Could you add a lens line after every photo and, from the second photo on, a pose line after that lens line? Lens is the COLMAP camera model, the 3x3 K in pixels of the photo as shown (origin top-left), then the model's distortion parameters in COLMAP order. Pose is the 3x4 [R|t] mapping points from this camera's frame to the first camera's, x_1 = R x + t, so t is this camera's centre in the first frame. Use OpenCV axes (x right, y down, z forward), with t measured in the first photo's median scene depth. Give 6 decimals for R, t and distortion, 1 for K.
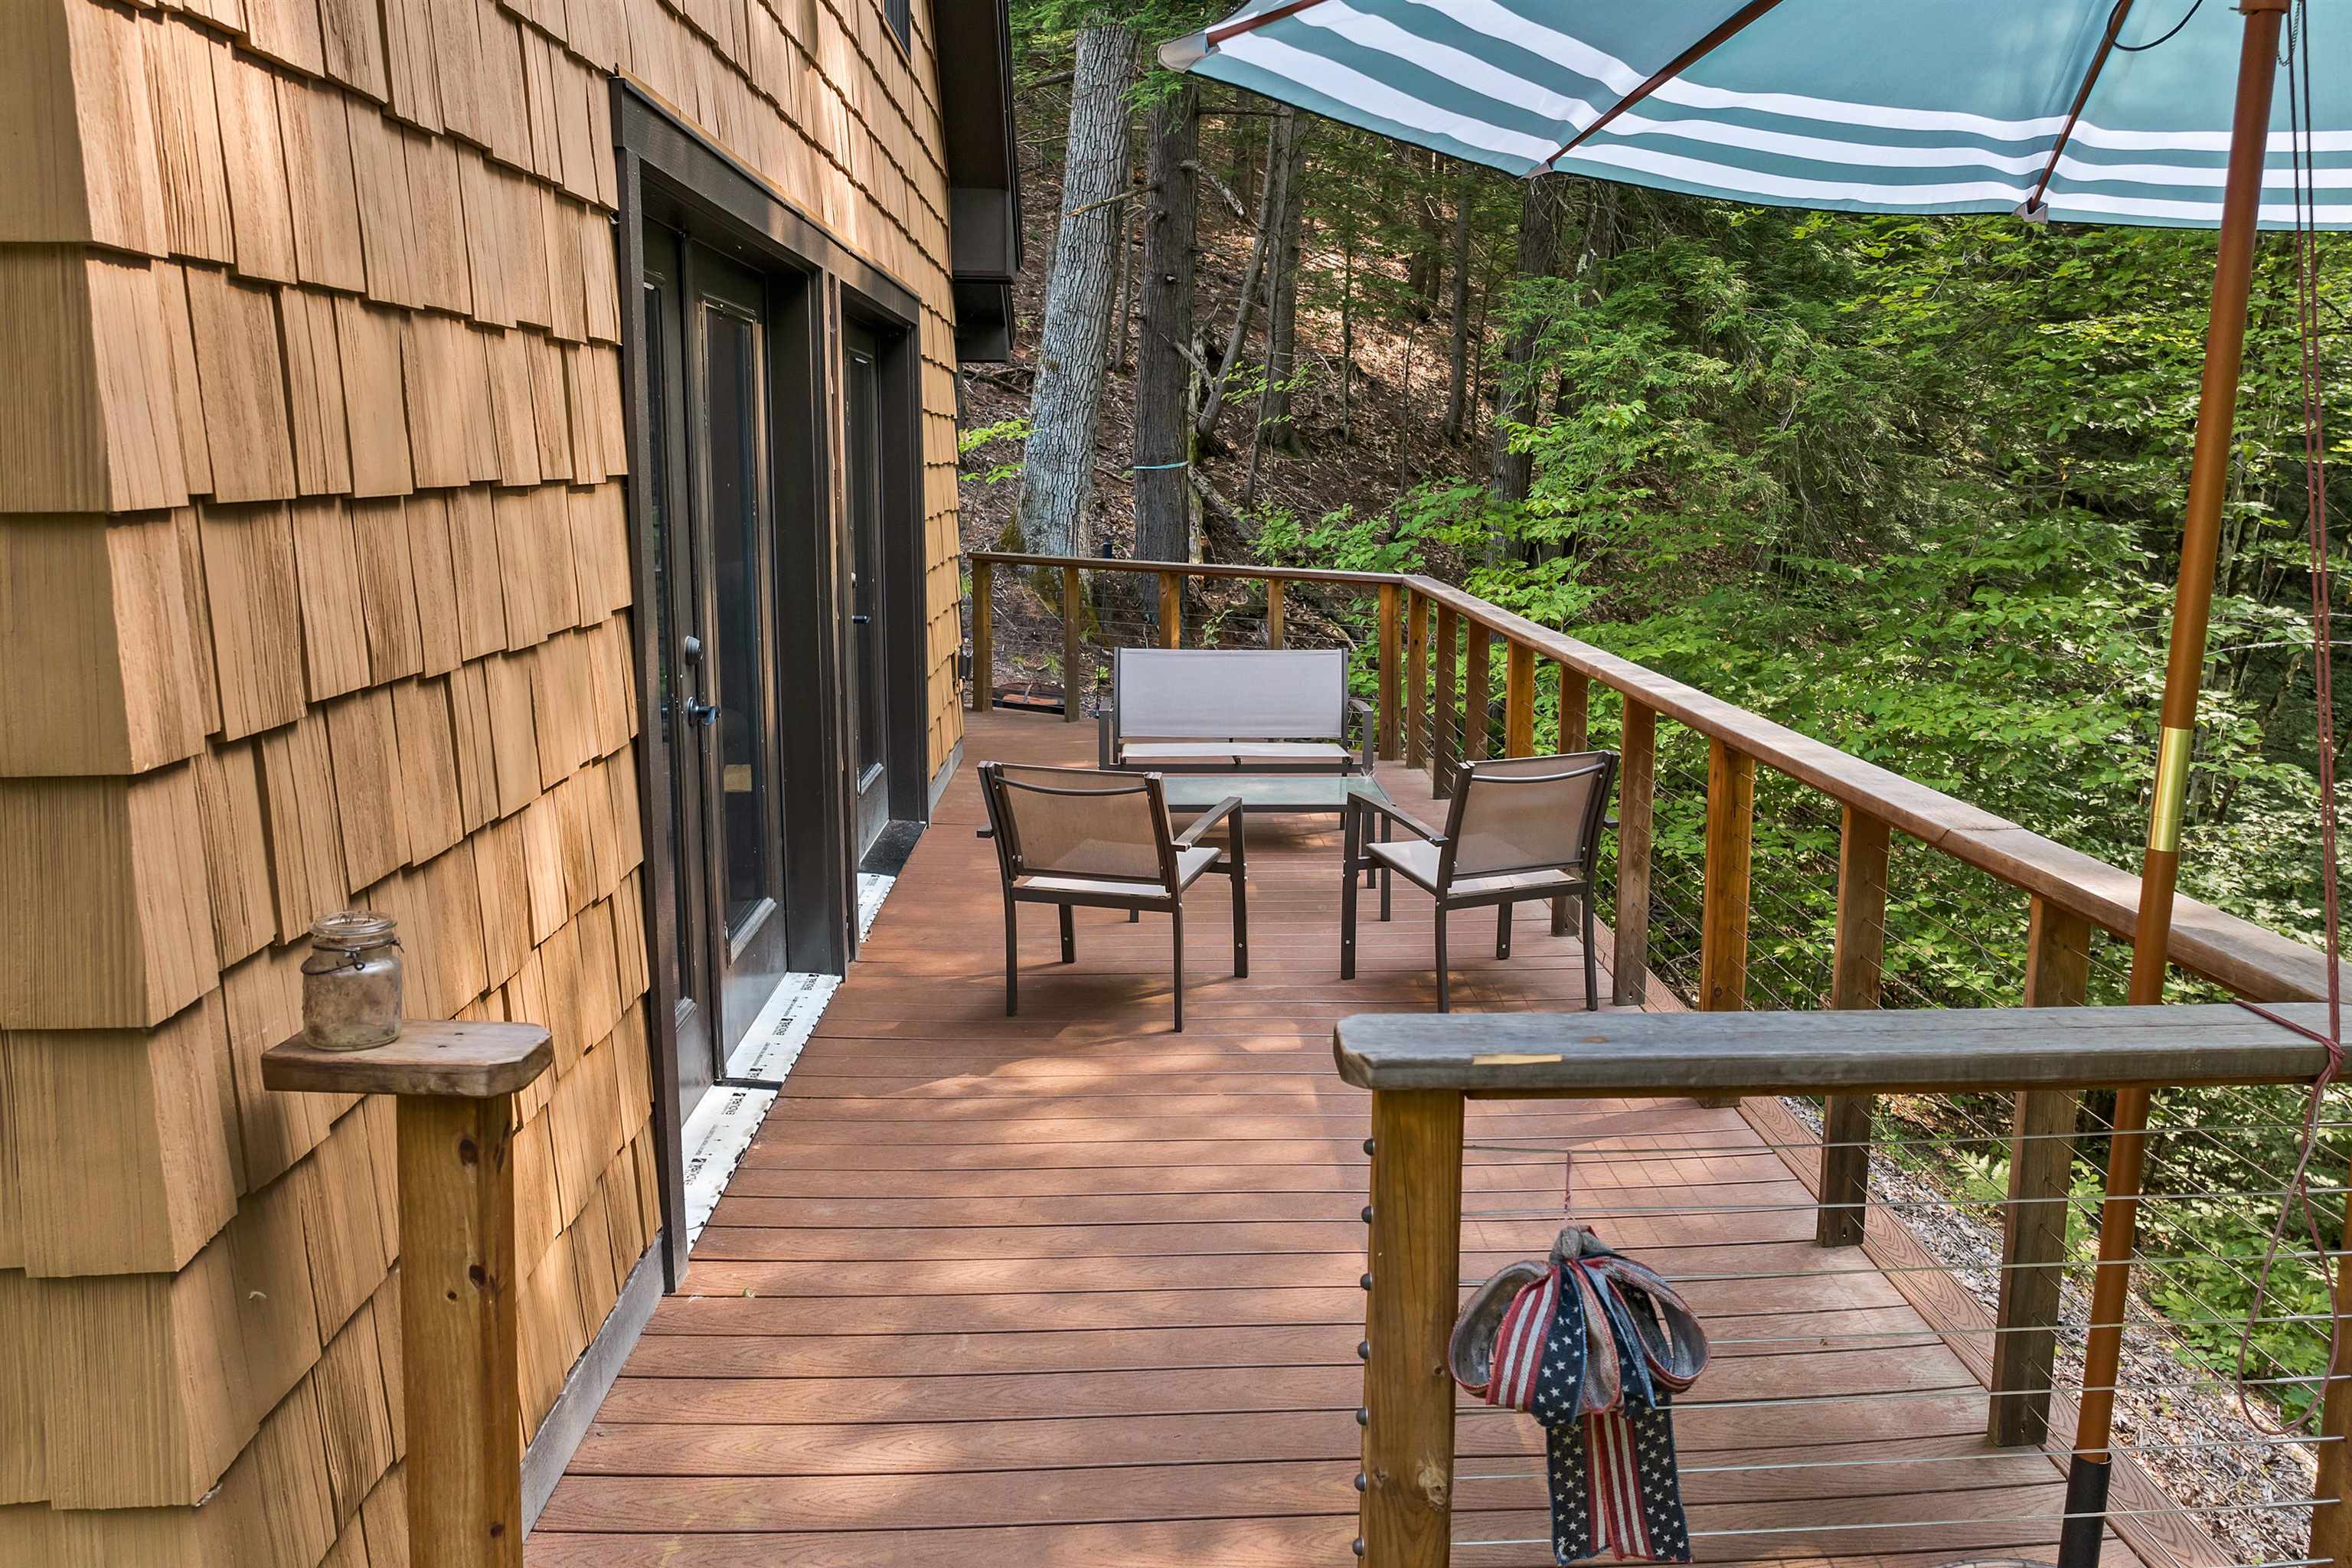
lens RADIAL K [[1743.9, 0, 1321.6], [0, 1743.9, 662.2], [0, 0, 1]] dist [-0.039637, -0.011028]
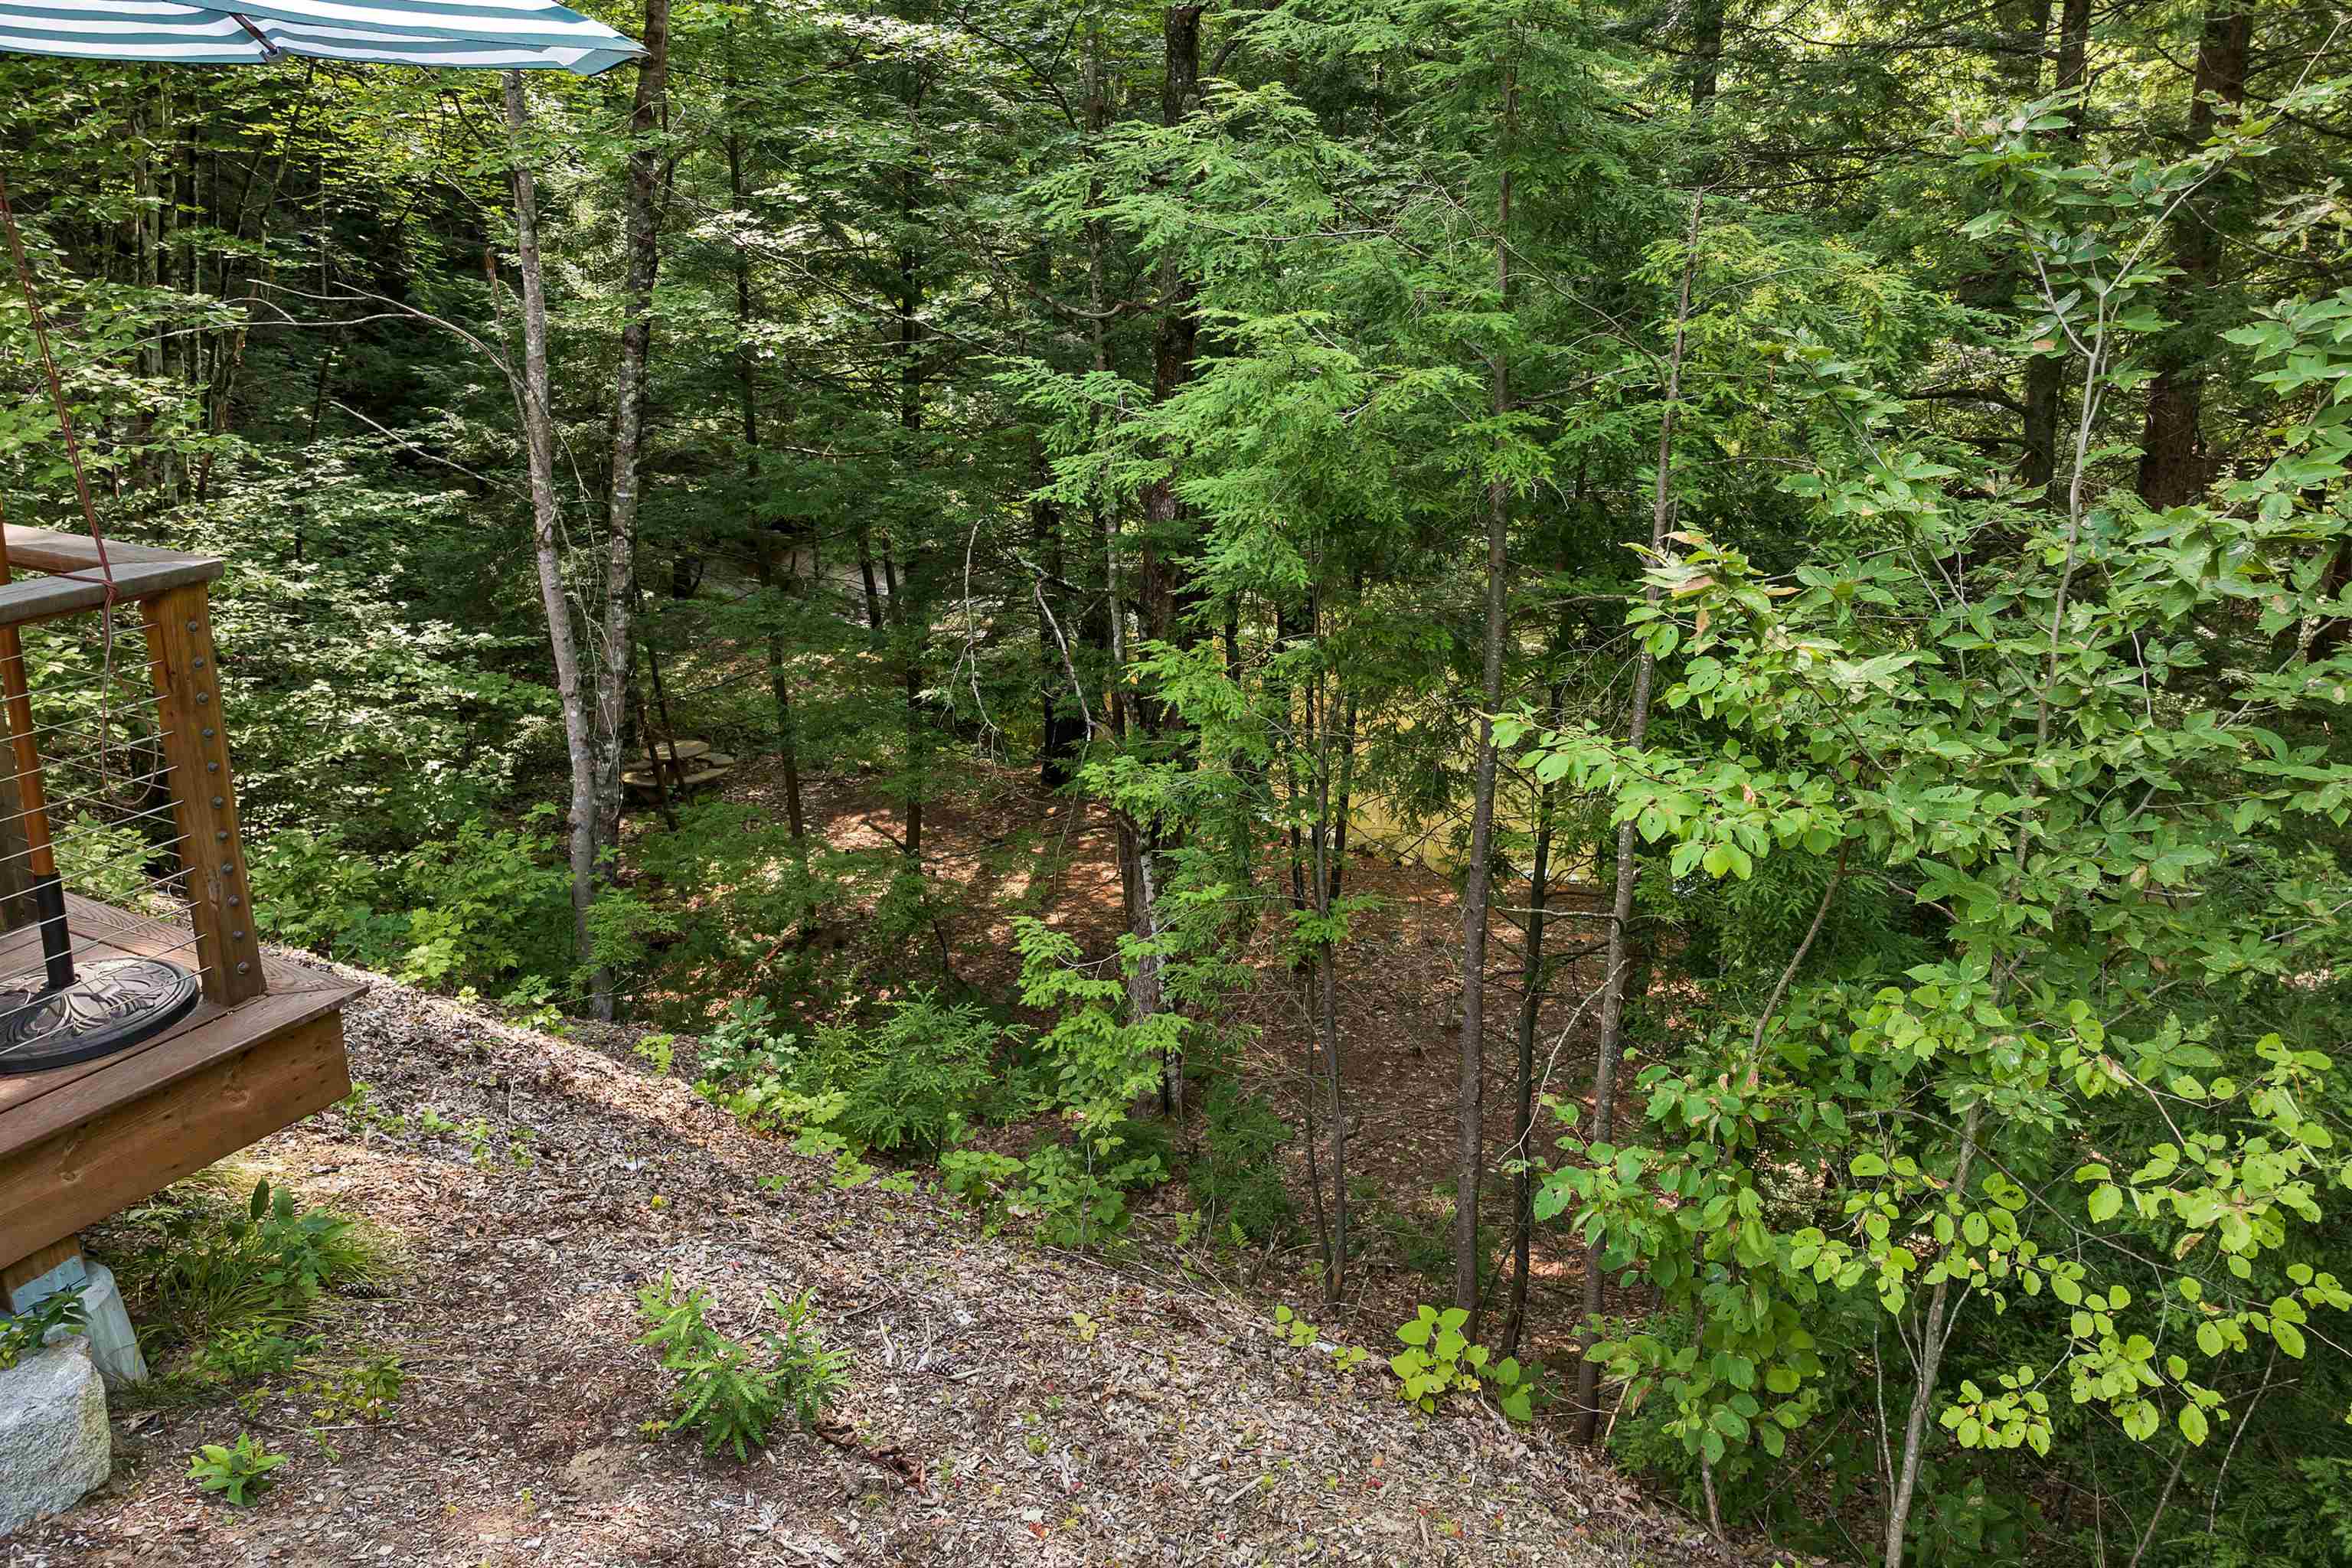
lens RADIAL K [[1724.4, 0, 1343.5], [0, 1724.4, 664.3], [0, 0, 1]] dist [-0.039790, -0.005761]
pose [[0.485486, -0.246163, 0.838873, -0.047753], [0.079393, 0.967989, 0.238105, -0.001430], [-0.870632, -0.048996, 0.489489, -0.171348]]
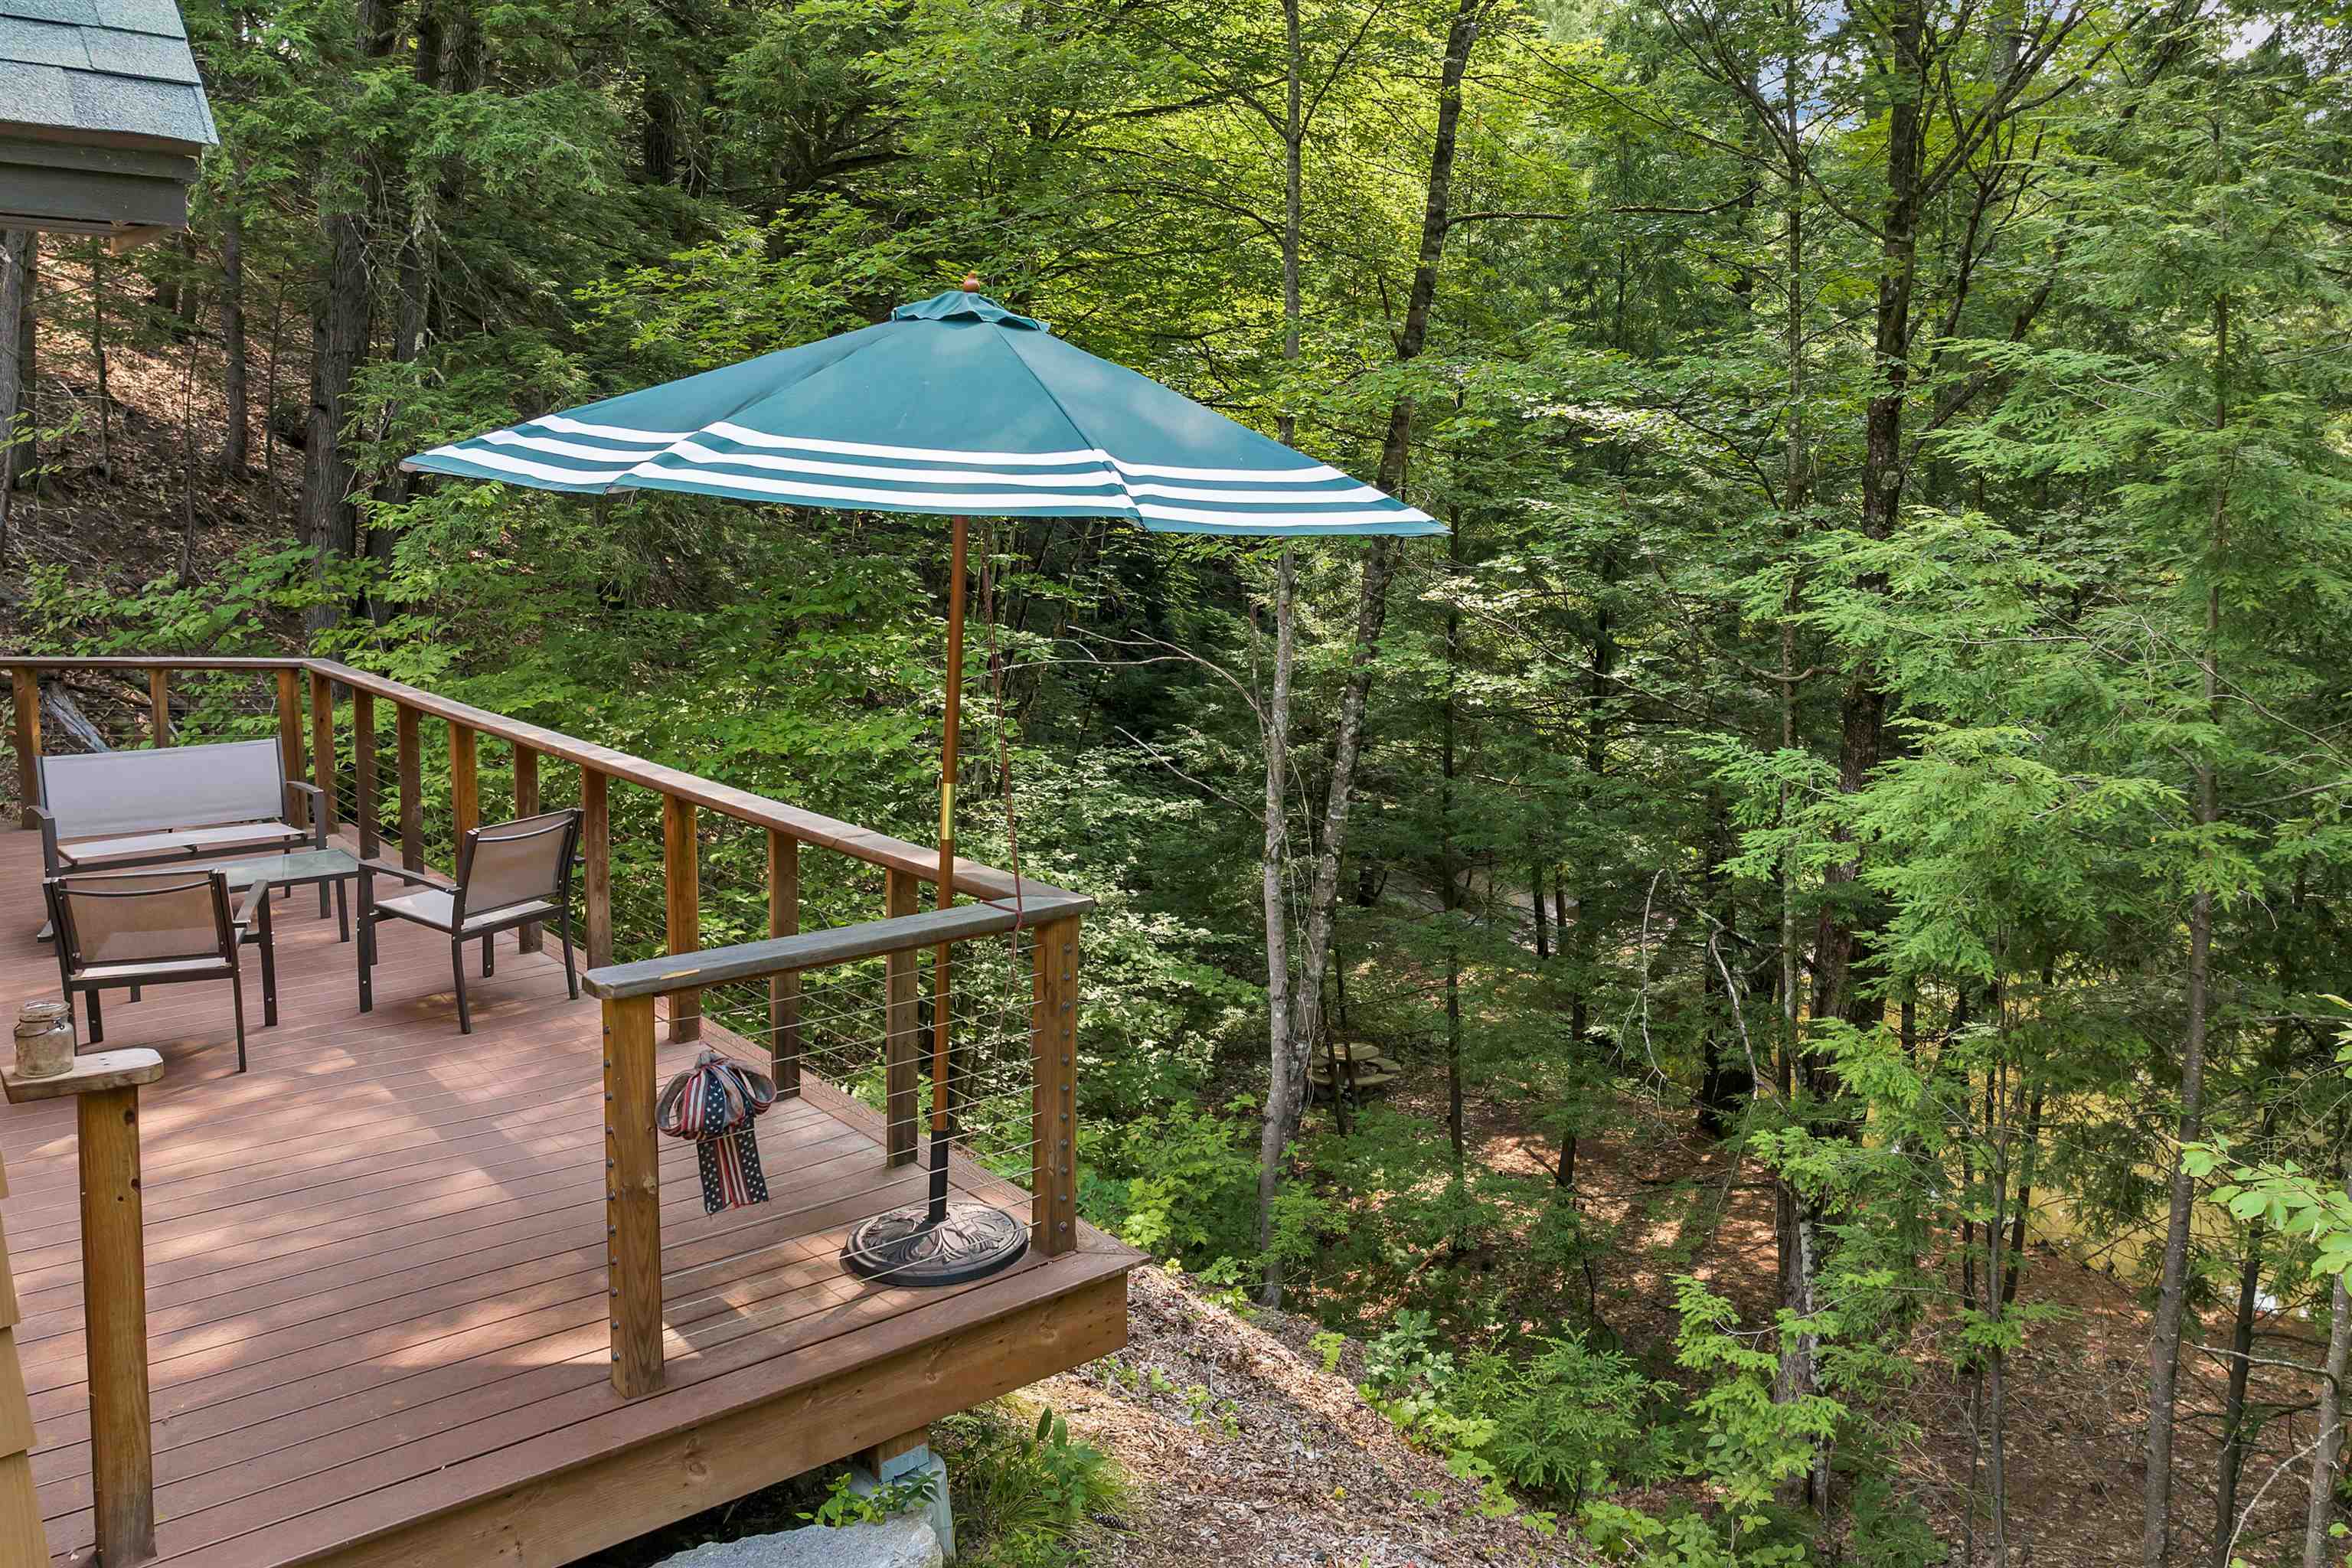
lens RADIAL K [[1743.9, 0, 1321.6], [0, 1743.9, 662.2], [0, 0, 1]] dist [-0.039637, -0.011028]
pose [[0.785294, -0.067337, 0.615450, -0.092754], [0.066181, 0.997502, 0.024692, -0.026815], [-0.615575, 0.021341, 0.787789, -0.199881]]
